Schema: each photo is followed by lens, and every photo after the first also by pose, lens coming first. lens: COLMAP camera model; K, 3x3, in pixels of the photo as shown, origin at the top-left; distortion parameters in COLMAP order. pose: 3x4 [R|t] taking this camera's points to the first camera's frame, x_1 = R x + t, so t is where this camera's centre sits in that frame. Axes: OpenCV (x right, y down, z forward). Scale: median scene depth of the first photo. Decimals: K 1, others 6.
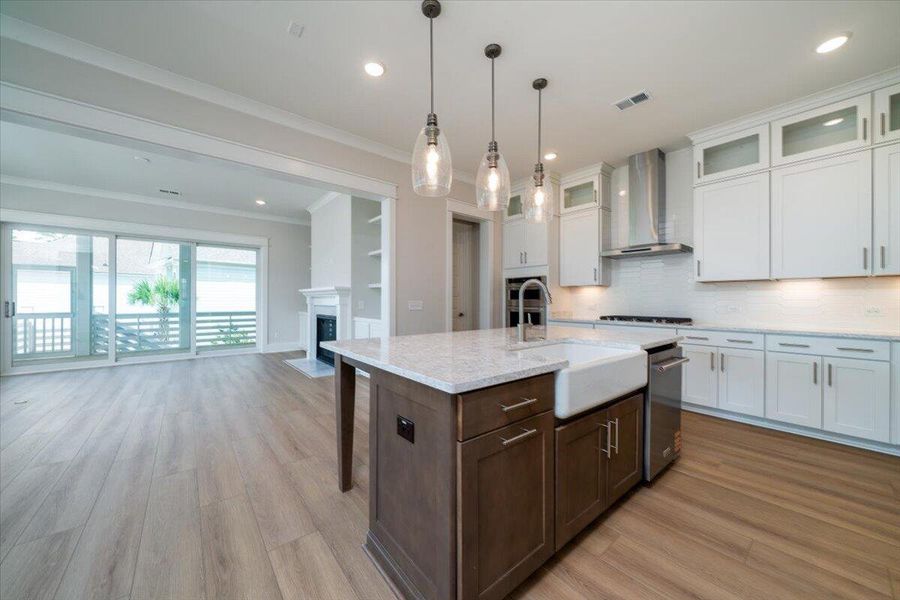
lens RADIAL K [[320.1, 0, 452.5], [0, 320.1, 298.3], [0, 0, 1]] dist [-0.001045, -0.000226]
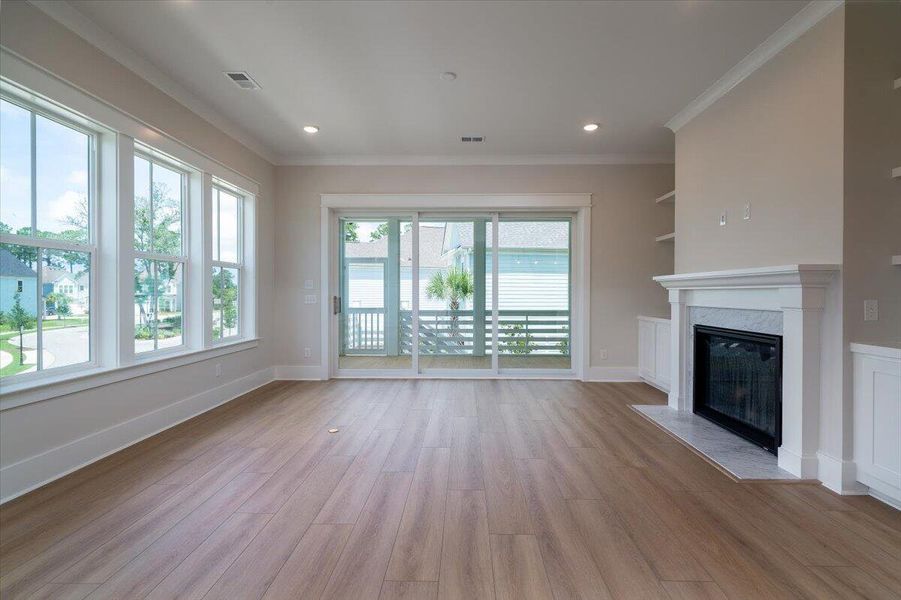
lens RADIAL K [[412.5, 0, 450.5], [0, 412.5, 300.0], [0, 0, 1]] dist [0.001039, 0.000024]
pose [[0.745611, 0.012486, -0.666264, -0.250572], [0.001343, 0.999794, 0.020238, -0.002068], [0.666380, -0.015985, 0.745441, 0.232438]]
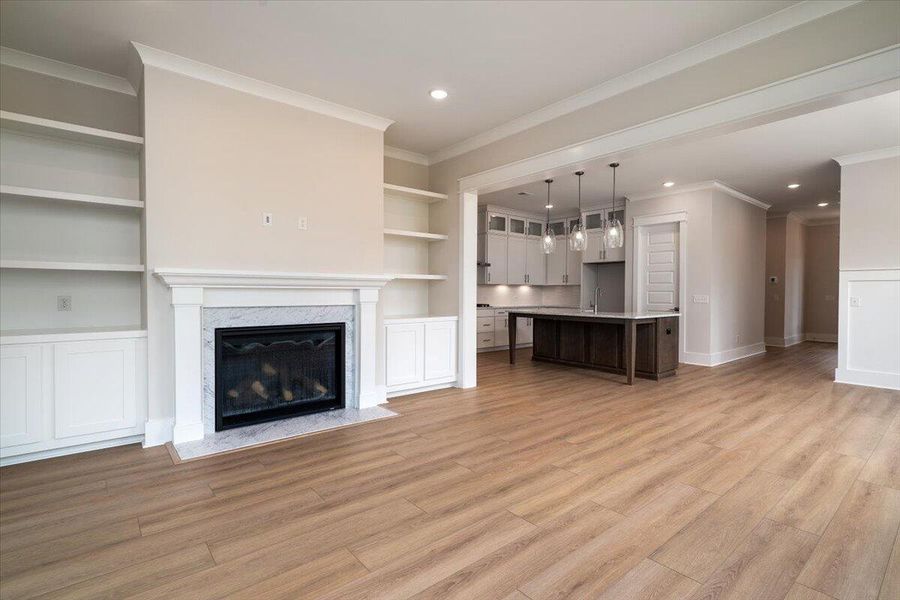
lens RADIAL K [[432.7, 0, 427.0], [0, 432.7, 300.8], [0, 0, 1]] dist [-0.038678, -0.000200]
pose [[0.047154, -0.012465, 0.998810, -0.895657], [0.001203, 0.999922, 0.012423, 0.004977], [-0.998887, 0.000615, 0.047165, 0.621615]]
